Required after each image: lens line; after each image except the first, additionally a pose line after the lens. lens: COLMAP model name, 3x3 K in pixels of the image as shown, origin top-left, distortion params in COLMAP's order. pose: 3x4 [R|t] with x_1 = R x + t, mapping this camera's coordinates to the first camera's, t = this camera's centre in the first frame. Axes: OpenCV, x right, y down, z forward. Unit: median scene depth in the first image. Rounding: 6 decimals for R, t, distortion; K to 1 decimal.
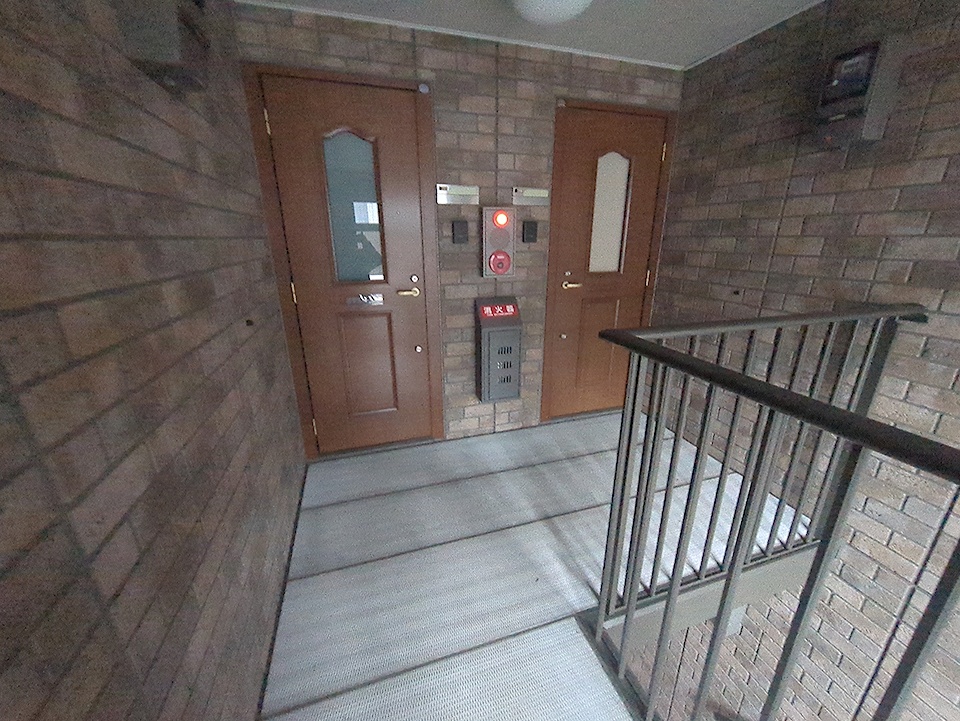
lens RADIAL K [[379.8, 0, 480.6], [0, 379.8, 360.3], [0, 0, 1]] dist [-0.000914, 0.000241]
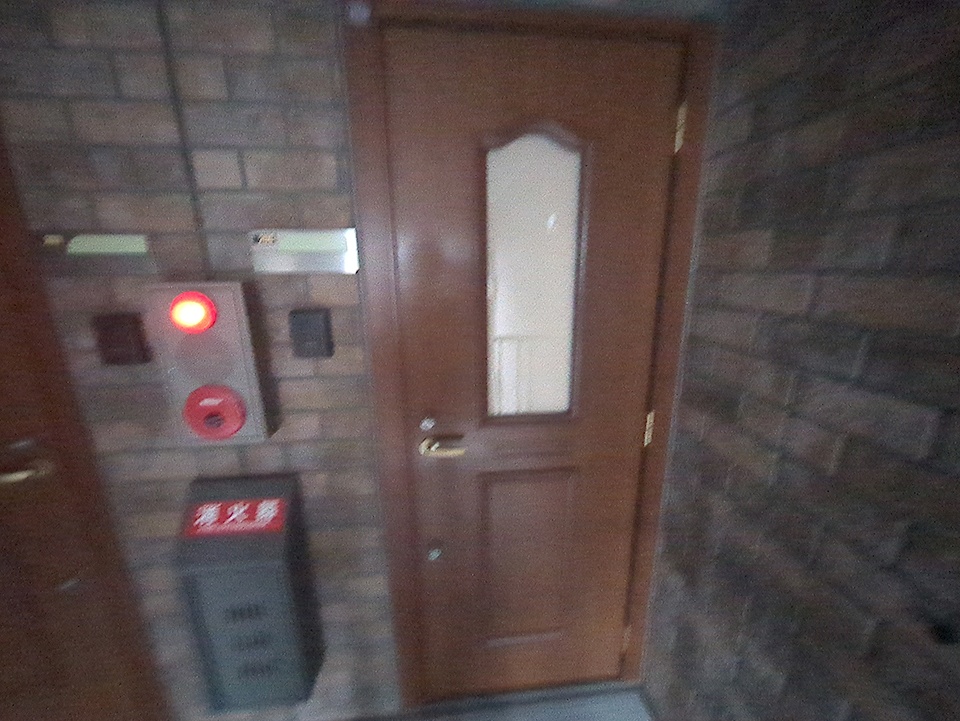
lens RADIAL K [[379.8, 0, 480.9], [0, 379.8, 360.4], [0, 0, 1]] dist [-0.000914, 0.000241]
pose [[0.977133, 0.046056, -0.207583, 0.392329], [-0.060011, 0.996305, -0.061434, -0.292195], [0.203986, 0.072486, 0.976287, 0.630279]]
